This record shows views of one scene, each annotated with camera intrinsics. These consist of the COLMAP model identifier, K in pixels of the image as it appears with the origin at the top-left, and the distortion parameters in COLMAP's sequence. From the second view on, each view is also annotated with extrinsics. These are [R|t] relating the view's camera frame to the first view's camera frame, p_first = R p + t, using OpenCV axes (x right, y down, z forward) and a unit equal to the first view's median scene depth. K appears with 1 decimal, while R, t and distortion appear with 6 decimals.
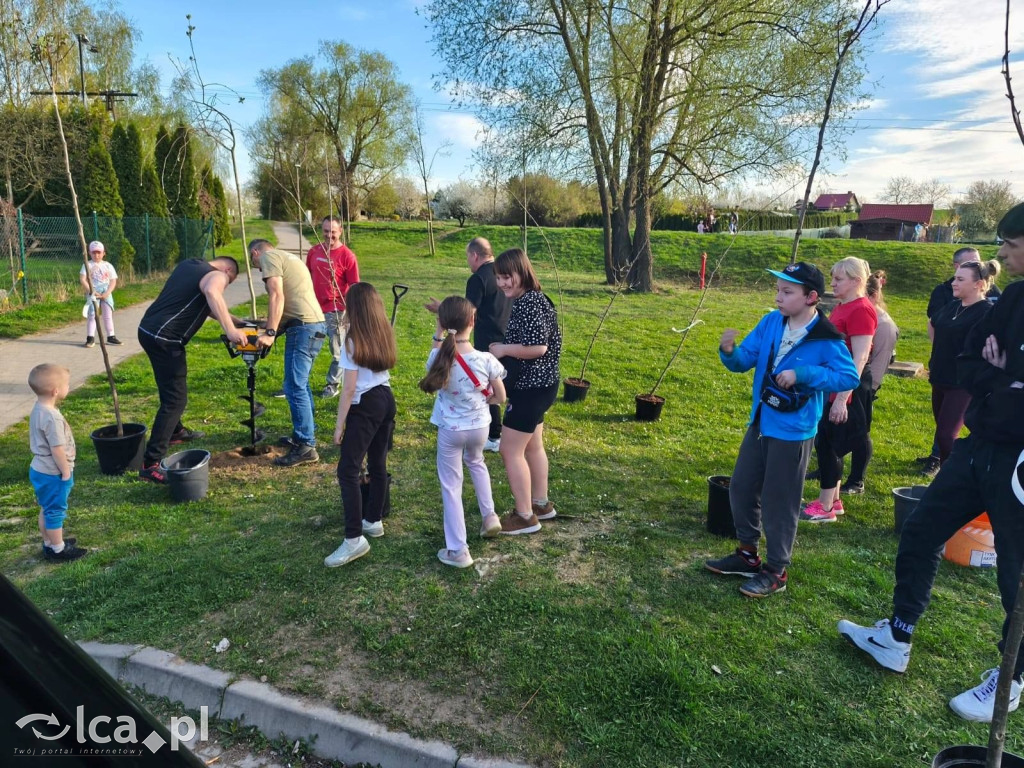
lens RADIAL K [[699.5, 0, 512.0], [0, 699.5, 384.0], [0, 0, 1]] dist [0.007609, -0.017451]
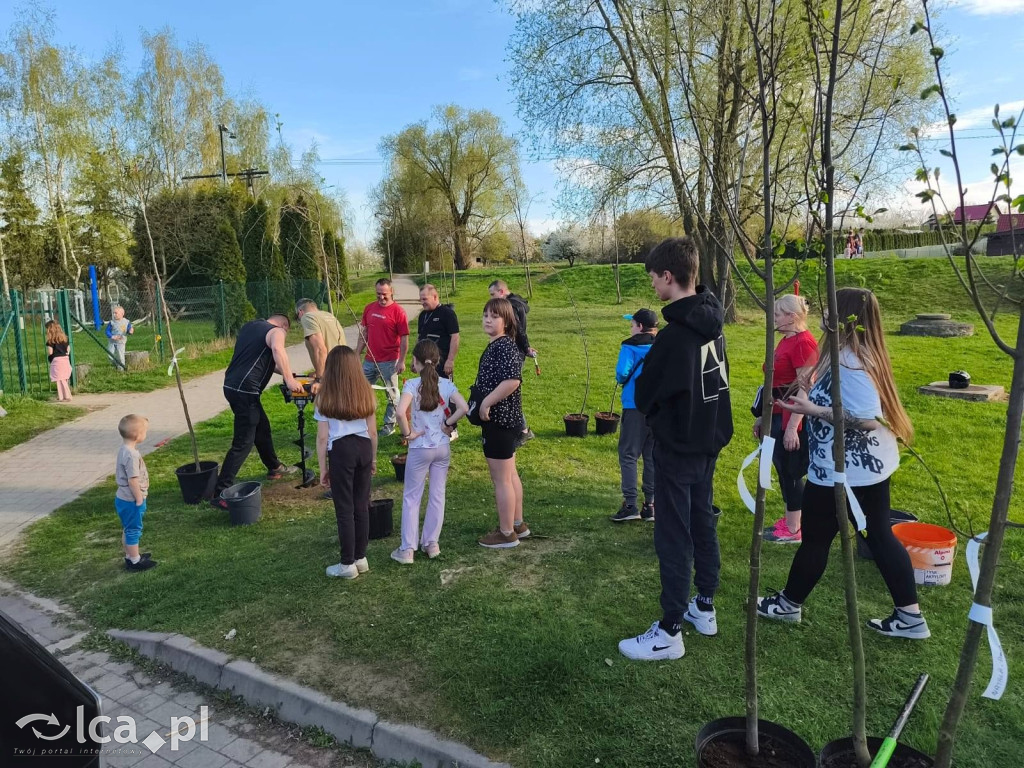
lens RADIAL K [[691.6, 0, 512.0], [0, 691.6, 384.0], [0, 0, 1]] dist [0.002393, -0.005026]
pose [[0.984601, -0.036173, -0.171031, 0.085183], [0.027173, 0.998135, -0.054672, 0.001332], [0.172690, 0.049183, 0.983748, -0.043722]]
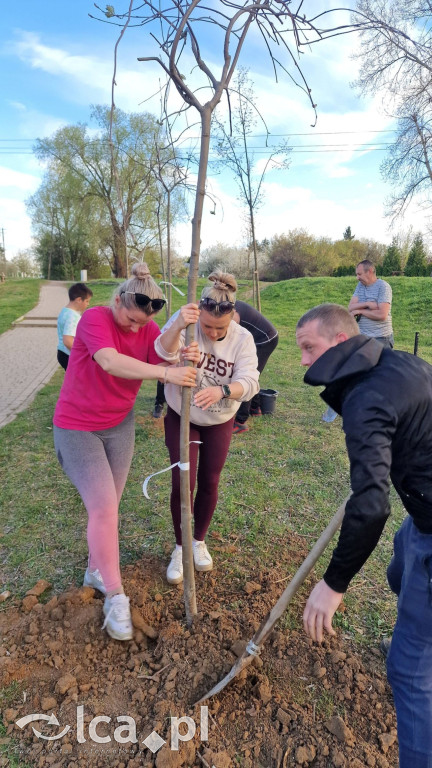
lens RADIAL K [[529.9, 0, 216.0], [0, 529.9, 384.0], [0, 0, 1]] dist [0.038150, -0.002862]
pose [[0.998644, -0.016312, -0.049428, -0.383601], [0.014710, 0.999360, -0.032616, -0.331388], [0.049928, 0.031844, 0.998245, 1.498273]]
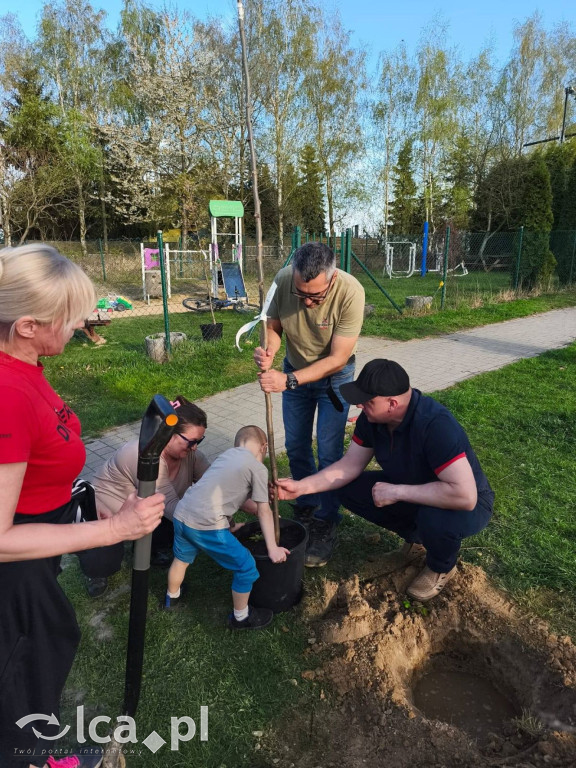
lens RADIAL K [[524.6, 0, 288.0], [0, 524.6, 384.0], [0, 0, 1]] dist [0.007609, -0.017451]
pose [[0.526421, 0.156899, -0.835622, -0.082285], [-0.132638, 0.985947, 0.101566, -0.049269], [0.839815, 0.057369, 0.539834, 0.334717]]
